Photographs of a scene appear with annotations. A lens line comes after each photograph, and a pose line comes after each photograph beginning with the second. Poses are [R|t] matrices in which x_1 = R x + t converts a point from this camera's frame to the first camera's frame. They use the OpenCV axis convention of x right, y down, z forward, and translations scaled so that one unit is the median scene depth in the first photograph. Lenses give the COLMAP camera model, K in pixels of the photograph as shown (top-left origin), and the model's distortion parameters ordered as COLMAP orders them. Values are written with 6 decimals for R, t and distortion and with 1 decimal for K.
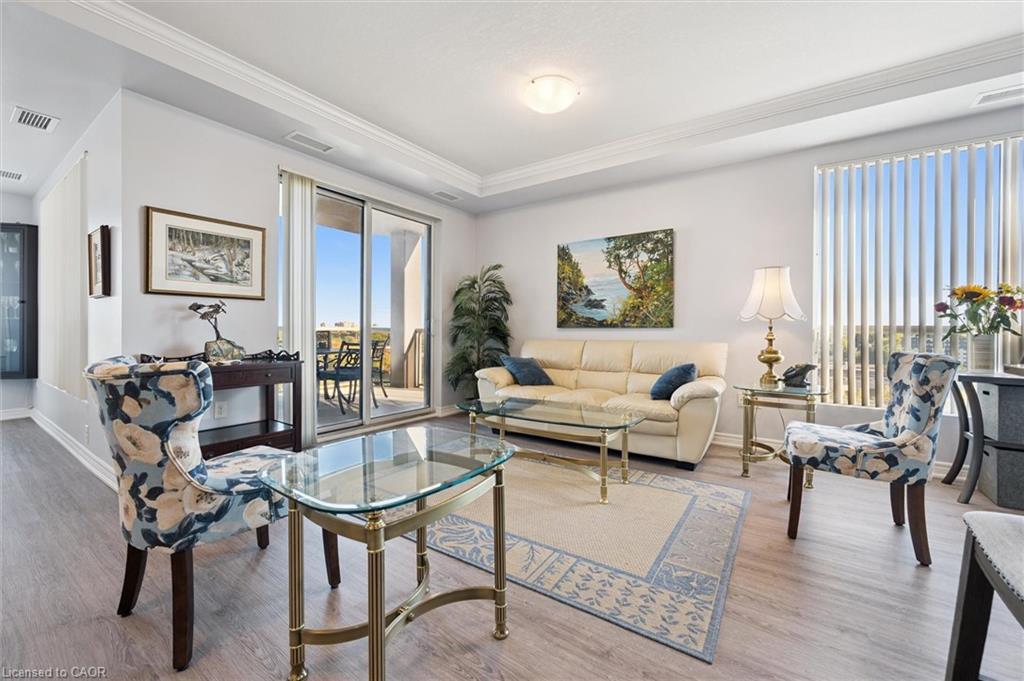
lens RADIAL K [[407.8, 0, 512.0], [0, 407.8, 340.5], [0, 0, 1]] dist [0.000282, -0.000017]
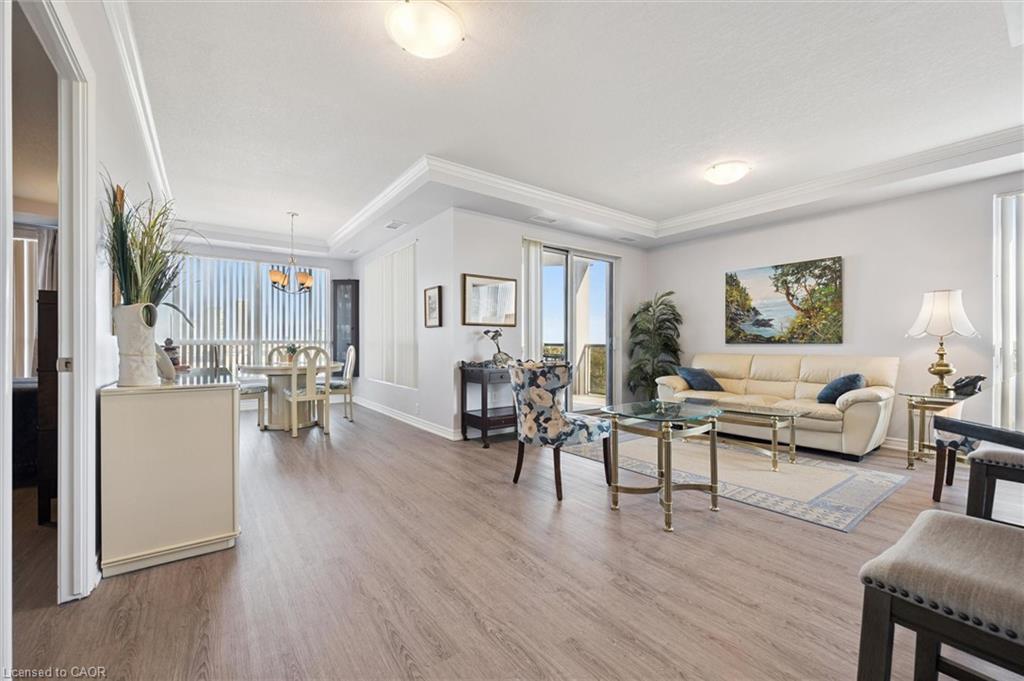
lens RADIAL K [[415.3, 0, 512.3], [0, 415.3, 347.7], [0, 0, 1]] dist [-0.001643, -0.000391]
pose [[0.946874, -0.000157, -0.321605, -0.100752], [-0.005666, 0.999837, -0.017169, 0.004970], [0.321555, 0.018079, 0.946718, -0.382055]]
